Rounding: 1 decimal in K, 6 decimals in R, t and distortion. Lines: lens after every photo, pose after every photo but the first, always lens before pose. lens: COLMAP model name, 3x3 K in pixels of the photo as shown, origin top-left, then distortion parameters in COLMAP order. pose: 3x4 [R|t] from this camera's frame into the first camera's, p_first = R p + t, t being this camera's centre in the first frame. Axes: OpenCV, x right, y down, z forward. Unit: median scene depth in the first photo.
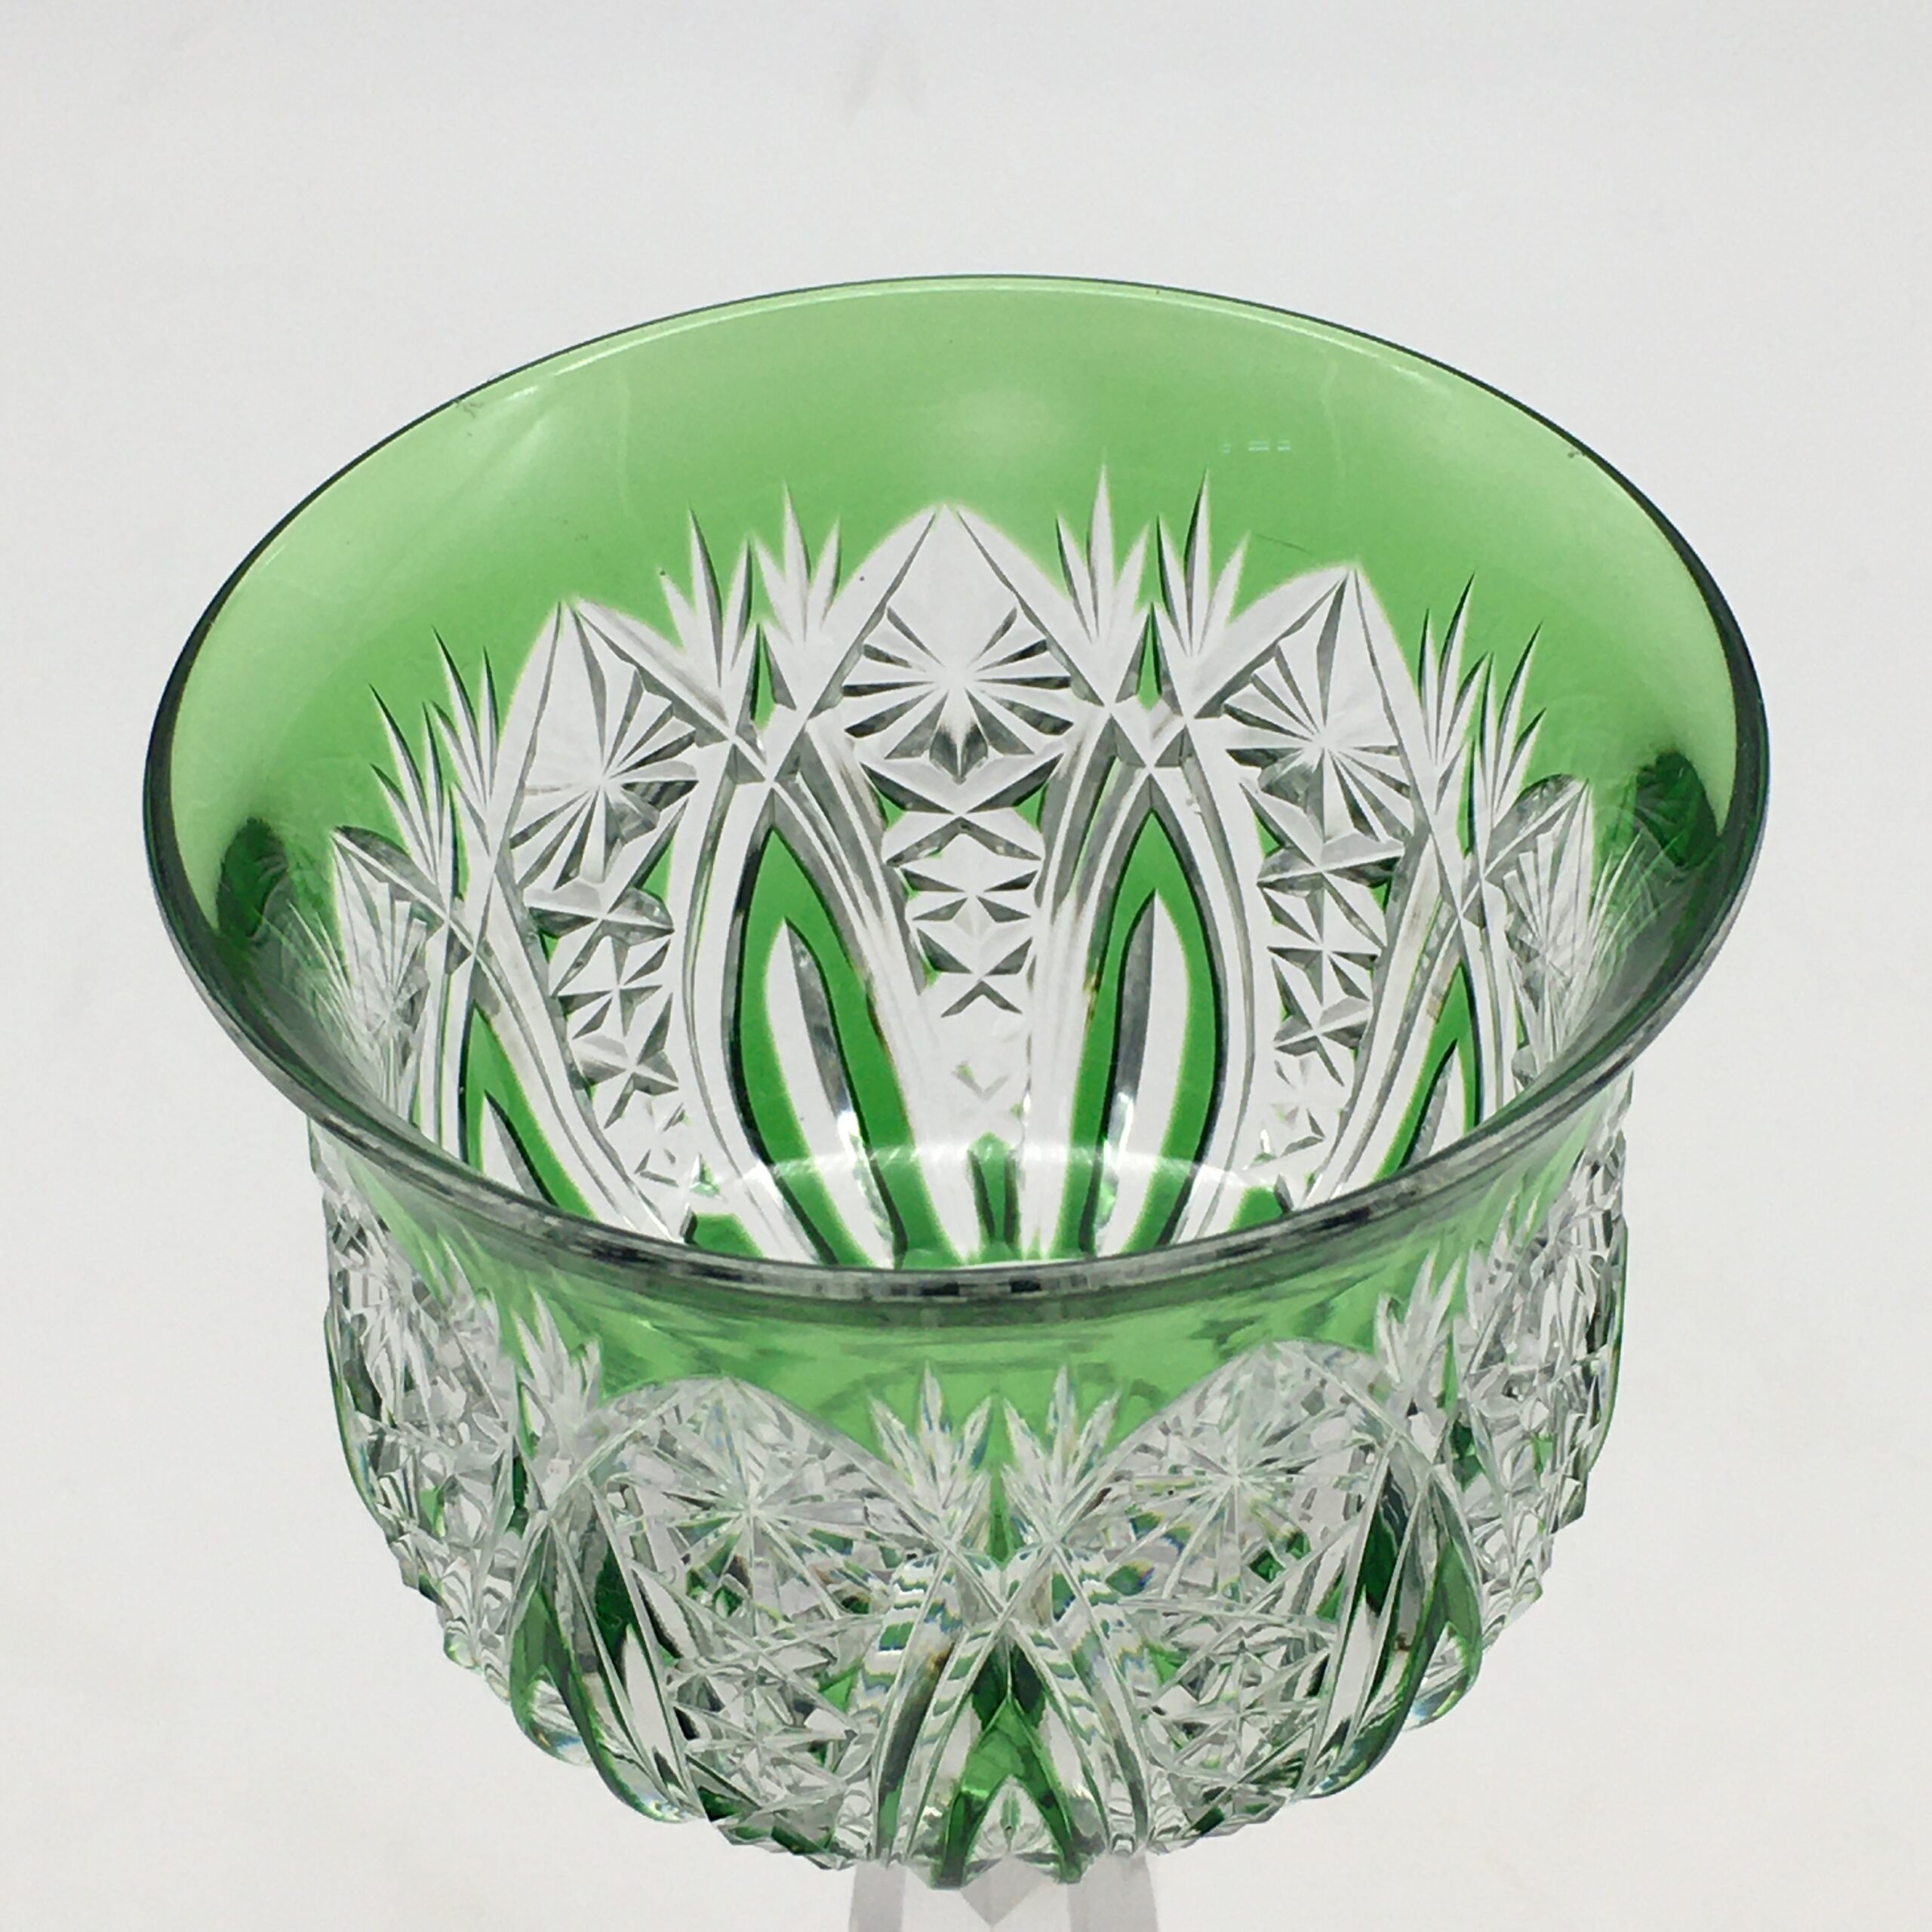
lens RADIAL K [[5368.1, 0, 962.3], [0, 5368.1, 961.1], [0, 0, 1]] dist [0.290636, 0.000000]
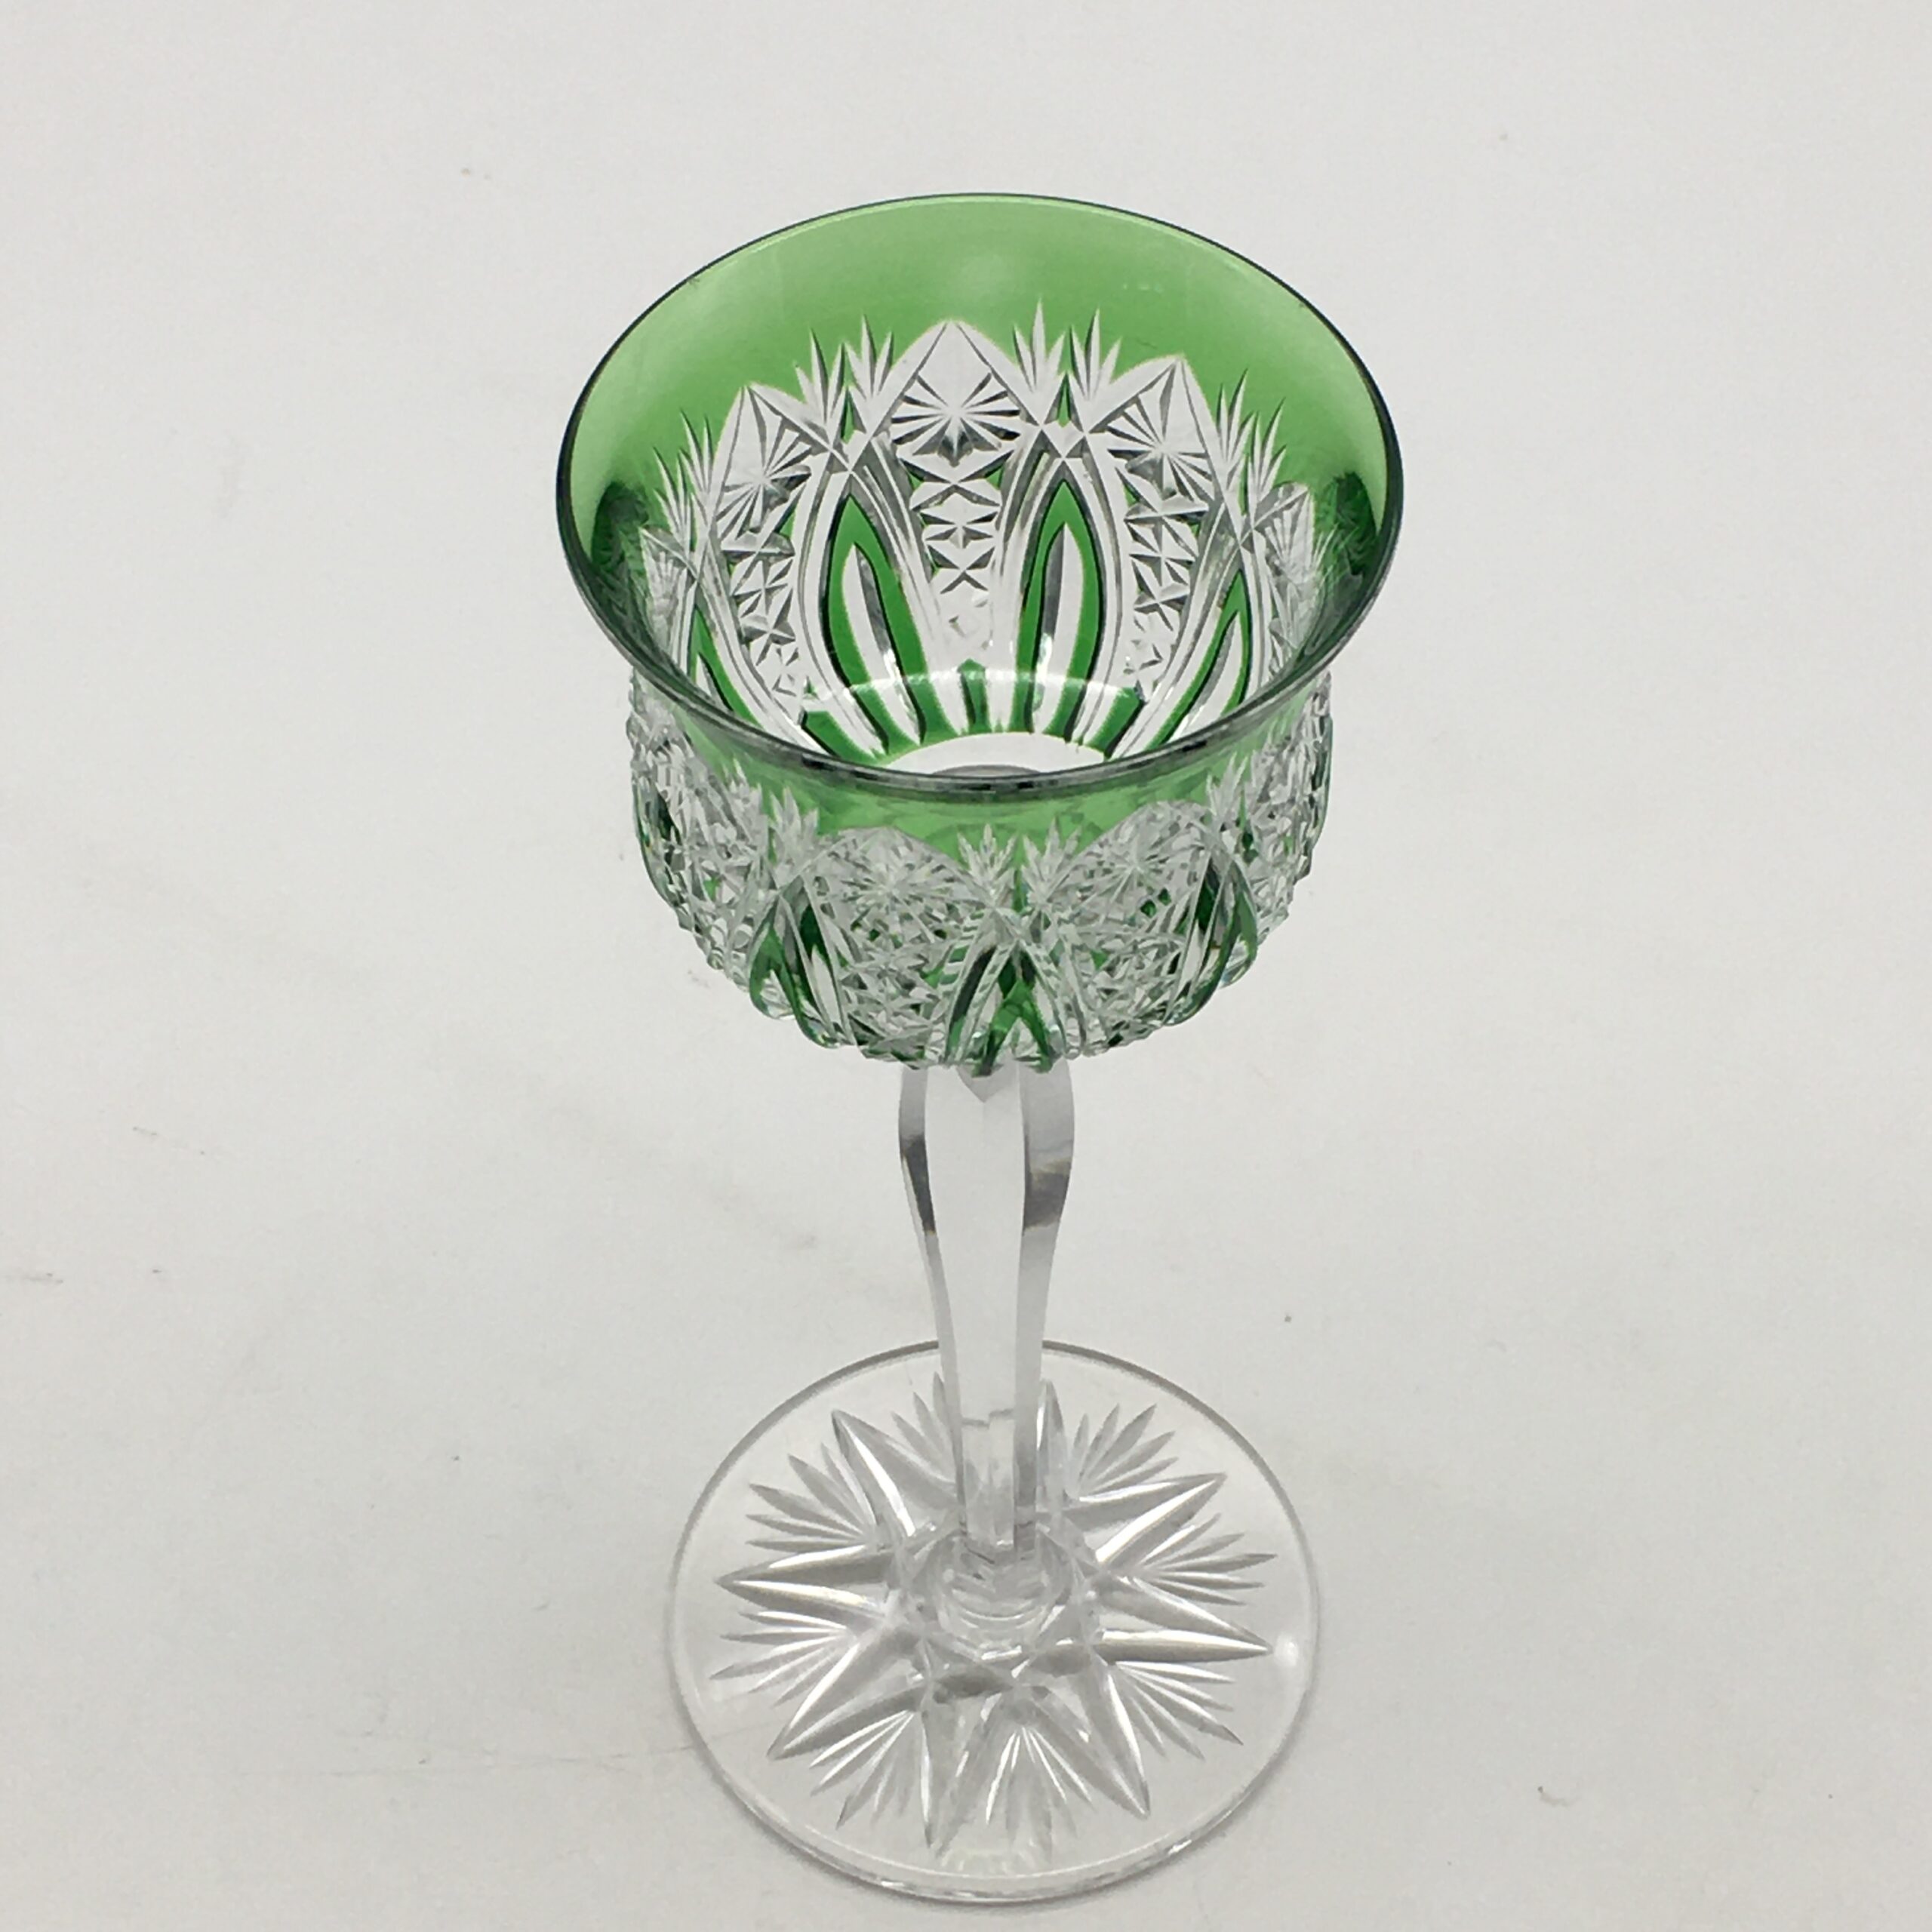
lens RADIAL K [[5368.1, 0, 970.3], [0, 5368.1, 965.4], [0, 0, 1]] dist [0.290636, 0.000000]
pose [[0.998292, -0.026717, 0.051959, -0.098477], [0.019432, 0.990521, 0.135977, -0.119405], [-0.055099, -0.134735, 0.989349, -0.826798]]
